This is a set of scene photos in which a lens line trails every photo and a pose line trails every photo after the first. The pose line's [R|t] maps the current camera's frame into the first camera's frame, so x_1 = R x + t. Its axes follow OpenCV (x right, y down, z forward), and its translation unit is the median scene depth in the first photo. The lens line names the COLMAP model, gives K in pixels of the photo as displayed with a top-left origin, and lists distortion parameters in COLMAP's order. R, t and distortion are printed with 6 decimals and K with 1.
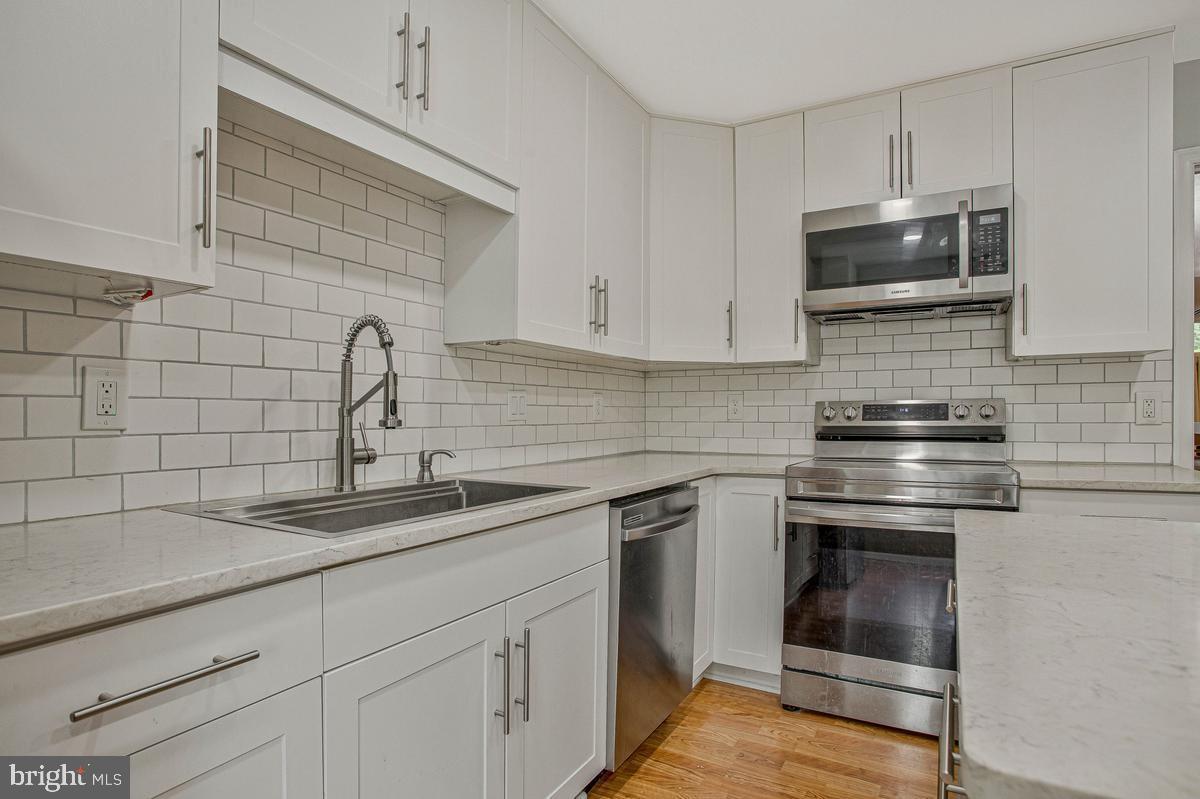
lens RADIAL K [[656.3, 0, 577.5], [0, 656.3, 418.8], [0, 0, 1]] dist [-0.035789, 0.000620]
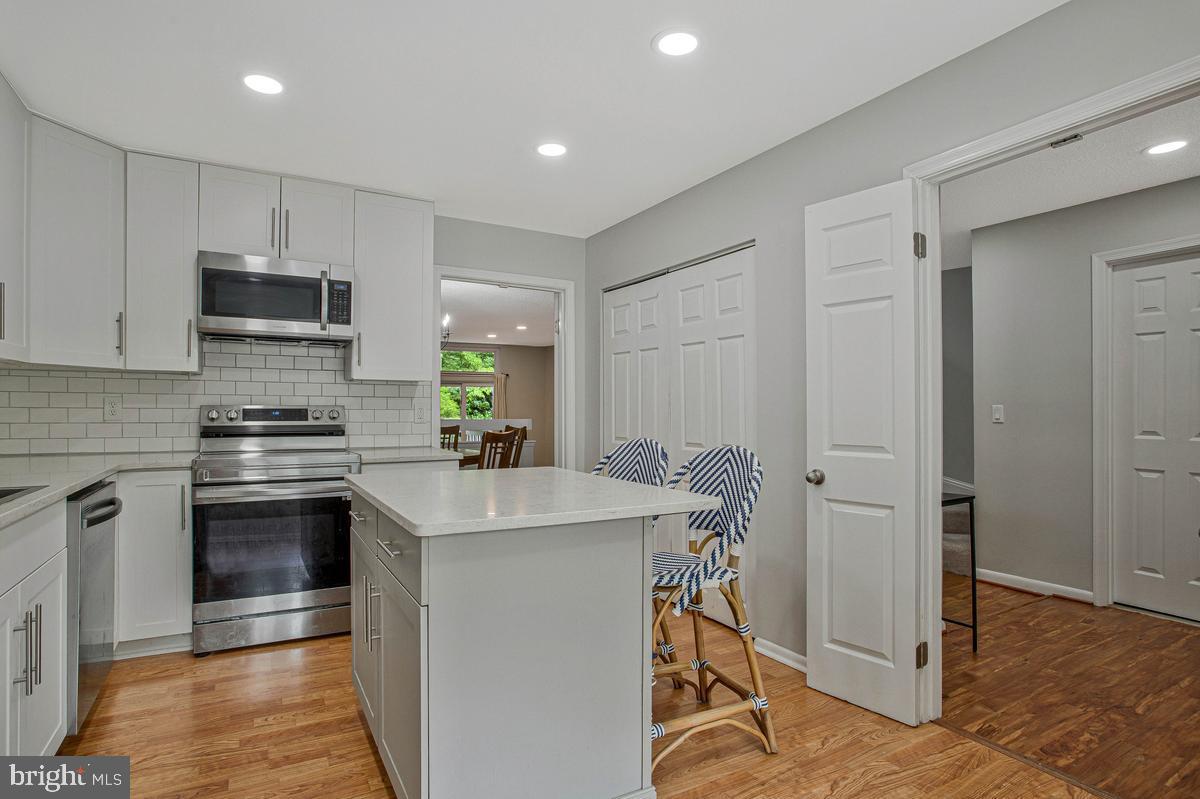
lens RADIAL K [[616.3, 0, 594.1], [0, 616.3, 421.9], [0, 0, 1]] dist [-0.019365, 0.001040]
pose [[0.509049, -0.009026, 0.860690, -0.284729], [-0.002716, 0.999923, 0.012093, -0.014596], [-0.860733, -0.008494, 0.508985, -0.230890]]
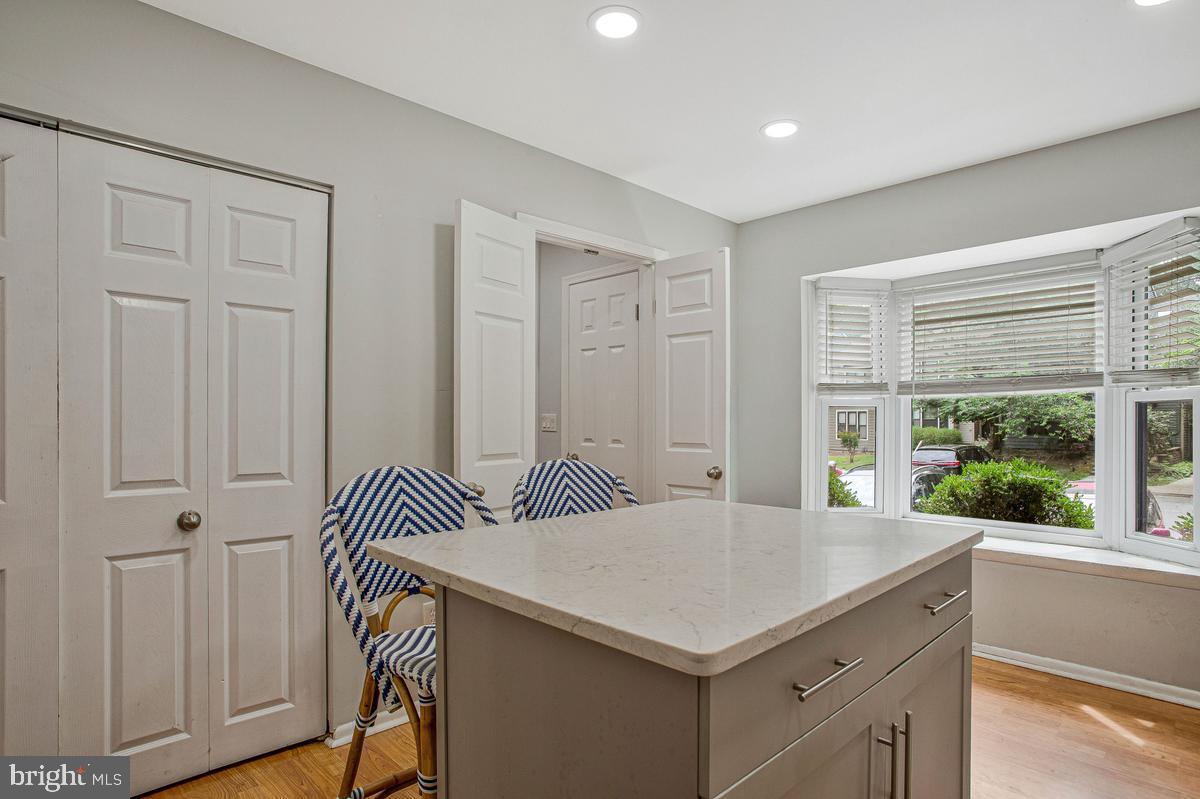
lens RADIAL K [[641.8, 0, 621.8], [0, 641.8, 414.5], [0, 0, 1]] dist [-0.048380, 0.000213]
pose [[-0.968182, 0.000432, 0.250248, 0.322656], [-0.002029, 0.999952, -0.009575, -0.022026], [-0.250240, -0.009778, -0.968134, 0.929677]]
